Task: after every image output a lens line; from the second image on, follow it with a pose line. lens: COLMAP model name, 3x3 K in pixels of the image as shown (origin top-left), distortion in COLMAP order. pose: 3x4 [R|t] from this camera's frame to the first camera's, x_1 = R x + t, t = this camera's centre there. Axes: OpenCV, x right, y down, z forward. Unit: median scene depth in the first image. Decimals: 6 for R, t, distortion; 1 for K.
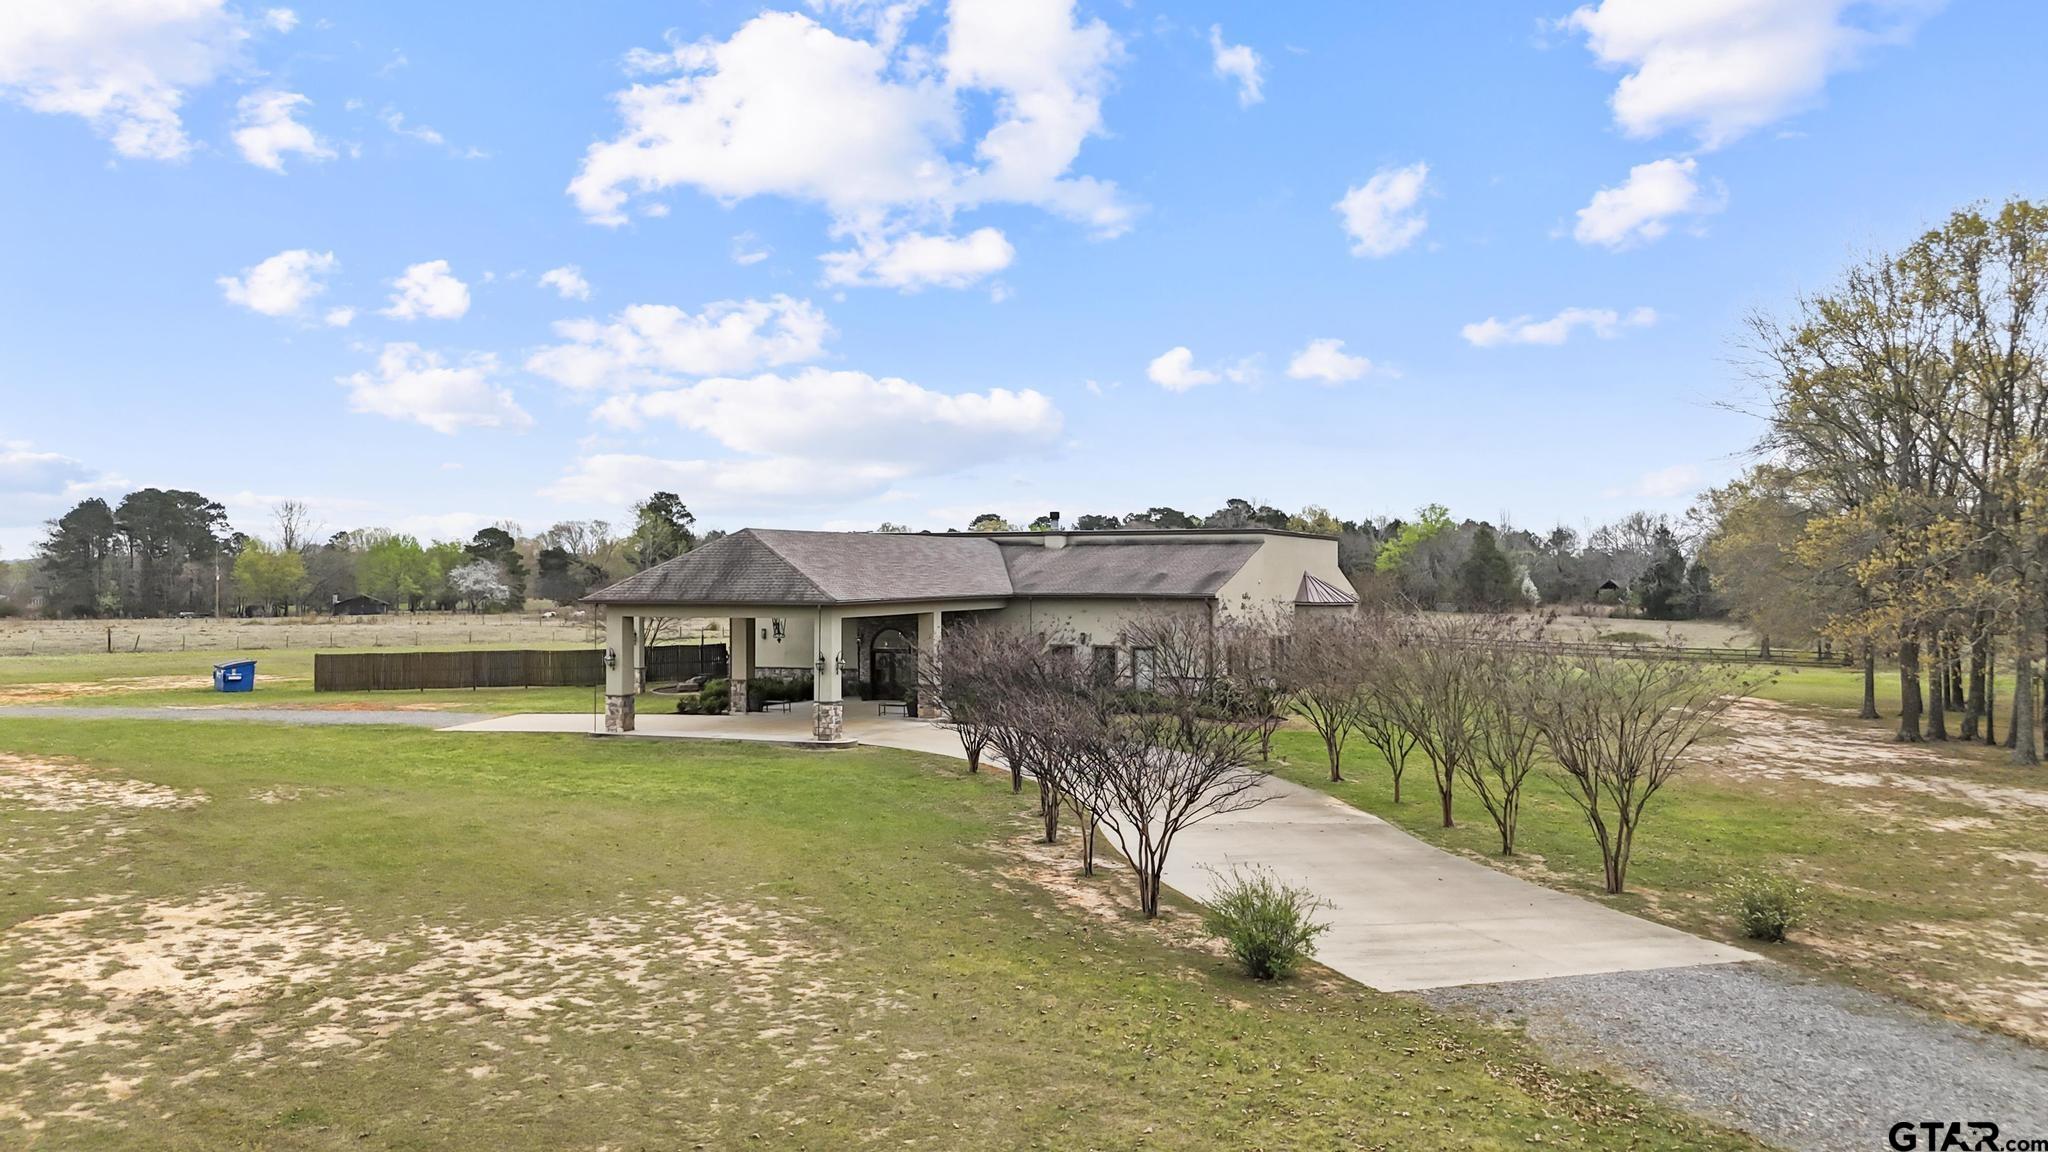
lens RADIAL K [[1516.6, 0, 1024.0], [0, 1516.6, 576.0], [0, 0, 1]] dist [0.030494, -0.005986]
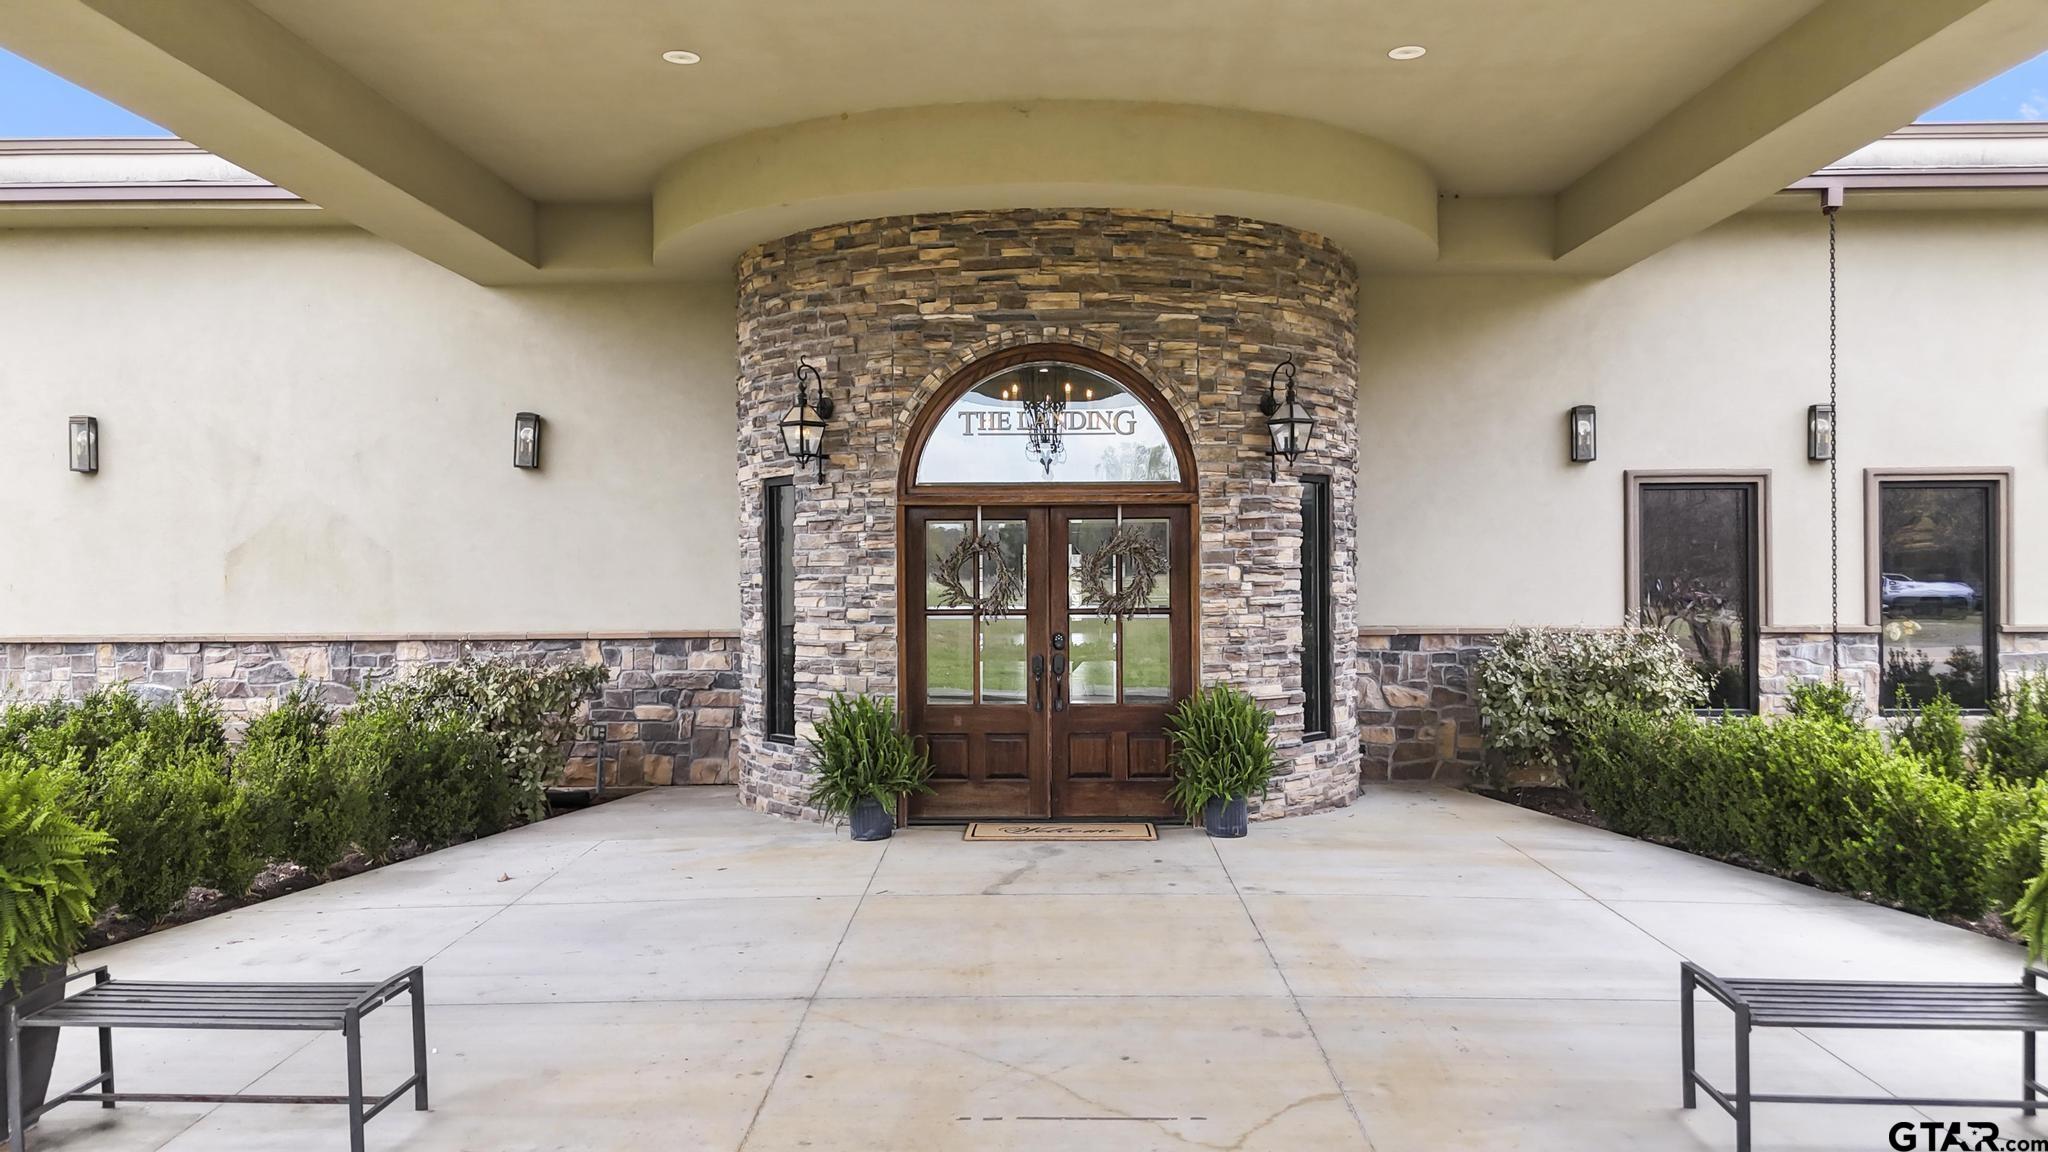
lens RADIAL K [[1516.6, 0, 1024.0], [0, 1516.6, 576.0], [0, 0, 1]] dist [0.030494, -0.005986]
pose [[0.933056, -0.006483, 0.359672, -0.147465], [0.005563, 0.999978, 0.003593, 0.057705], [-0.359688, -0.001351, 0.933072, 0.875076]]
